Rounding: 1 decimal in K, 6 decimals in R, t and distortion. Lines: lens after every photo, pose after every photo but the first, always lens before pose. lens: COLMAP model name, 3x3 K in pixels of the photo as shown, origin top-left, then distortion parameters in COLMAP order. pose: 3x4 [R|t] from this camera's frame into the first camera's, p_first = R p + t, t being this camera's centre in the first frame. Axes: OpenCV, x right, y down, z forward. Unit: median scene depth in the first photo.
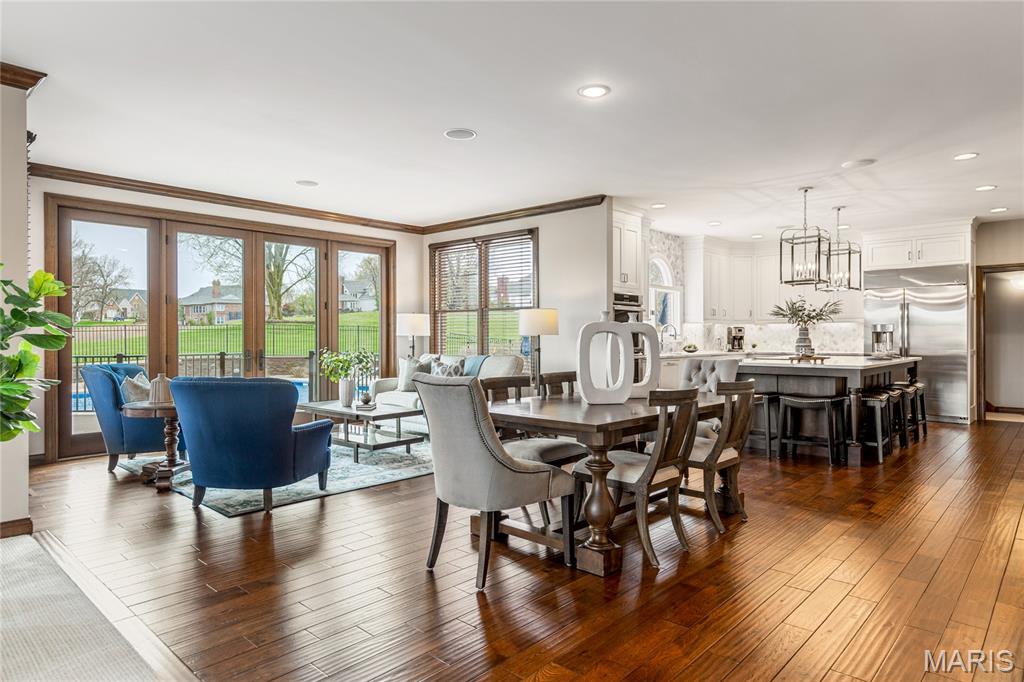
lens RADIAL K [[611.9, 0, 513.8], [0, 611.9, 336.3], [0, 0, 1]] dist [0.006770, -0.004898]
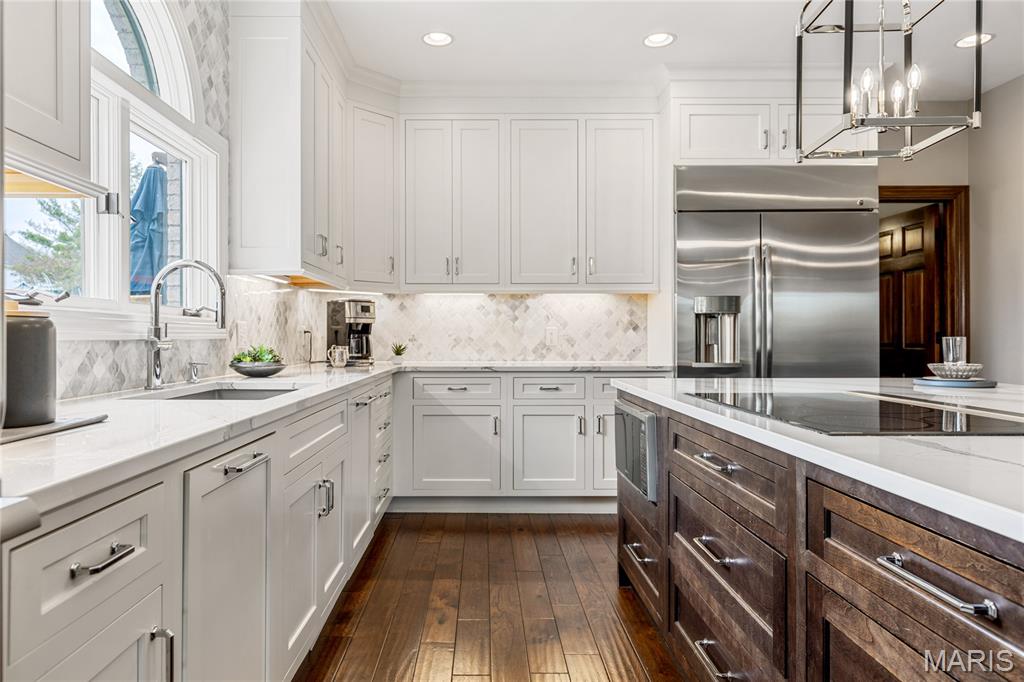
lens RADIAL K [[692.9, 0, 503.6], [0, 692.9, 335.3], [0, 0, 1]] dist [0.008341, 0.000595]
pose [[0.718877, 0.002802, 0.695132, 0.191040], [-0.000132, 0.999992, -0.003894, 0.011372], [-0.695137, 0.002707, 0.718872, 0.890980]]
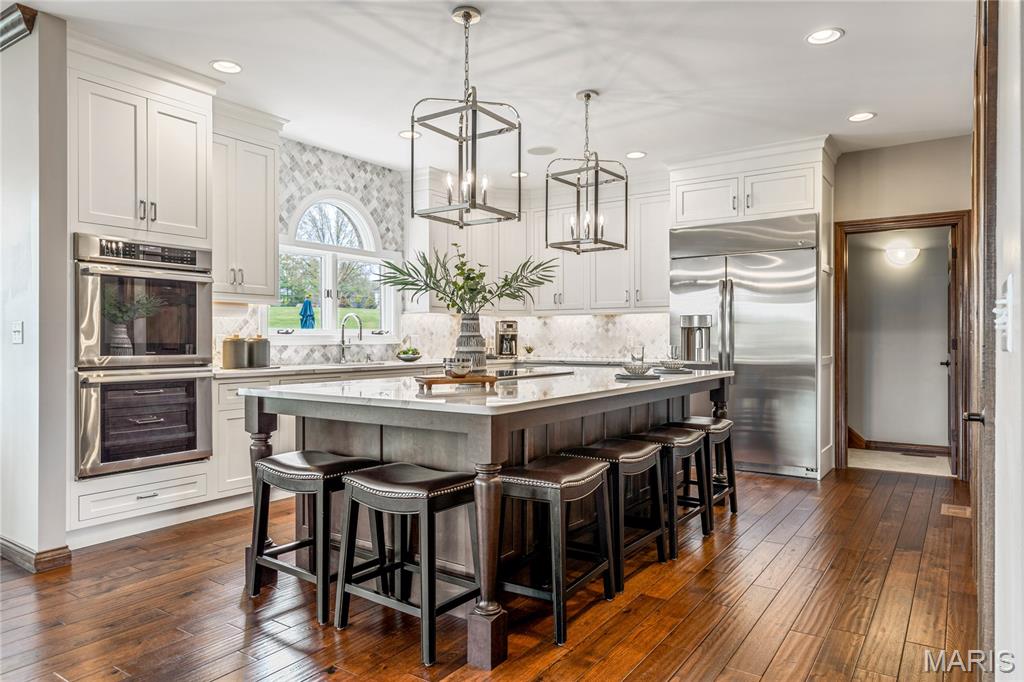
lens RADIAL K [[658.6, 0, 513.9], [0, 658.6, 339.9], [0, 0, 1]] dist [0.008030, -0.003547]
pose [[0.989603, 0.000605, 0.143824, 0.382599], [-0.001044, 0.999995, 0.002980, 0.004180], [-0.143821, -0.003099, 0.989599, 0.436399]]
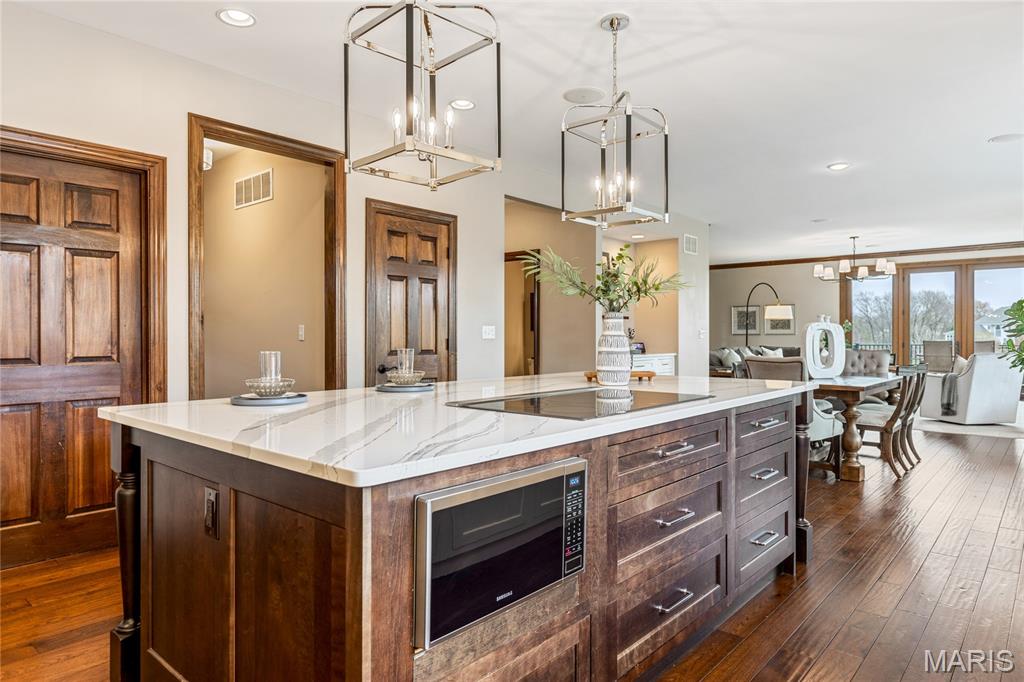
lens RADIAL K [[633.9, 0, 517.3], [0, 633.9, 338.7], [0, 0, 1]] dist [0.006945, -0.001604]
pose [[-0.999499, 0.003555, -0.031465, 0.495778], [0.003474, 0.999991, 0.002629, 0.004476], [0.031474, 0.002518, -0.999501, 1.306650]]
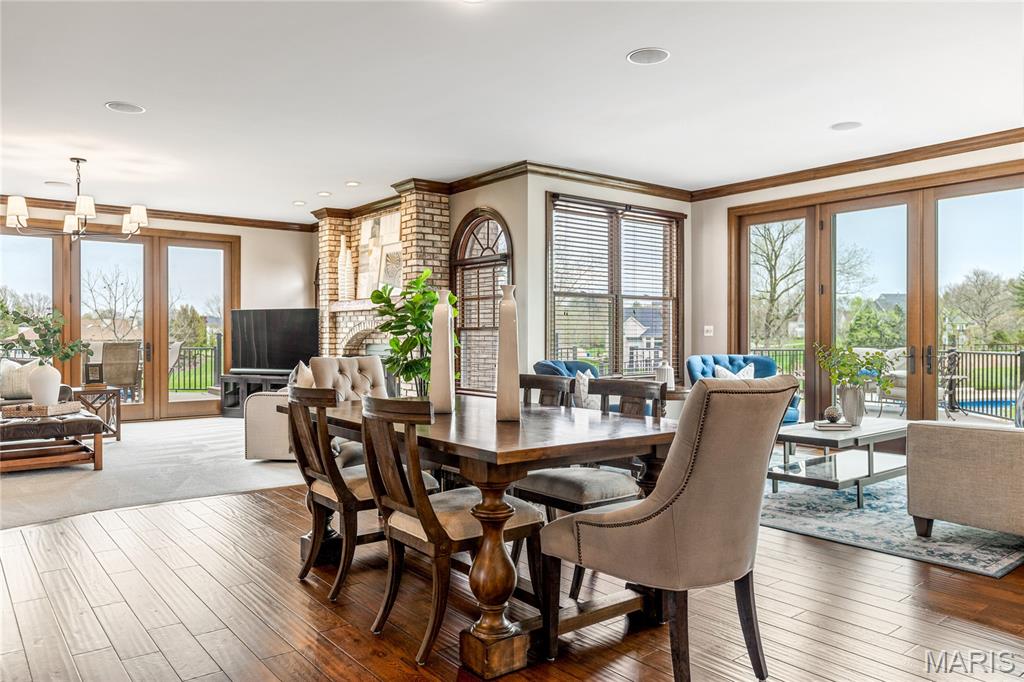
lens RADIAL K [[716.8, 0, 517.6], [0, 716.8, 338.0], [0, 0, 1]] dist [0.003054, -0.002324]
pose [[-0.153135, 0.003629, -0.988199, 0.509497], [0.002337, 0.999992, 0.003310, 0.007649], [0.988203, -0.001803, -0.153142, 0.616379]]
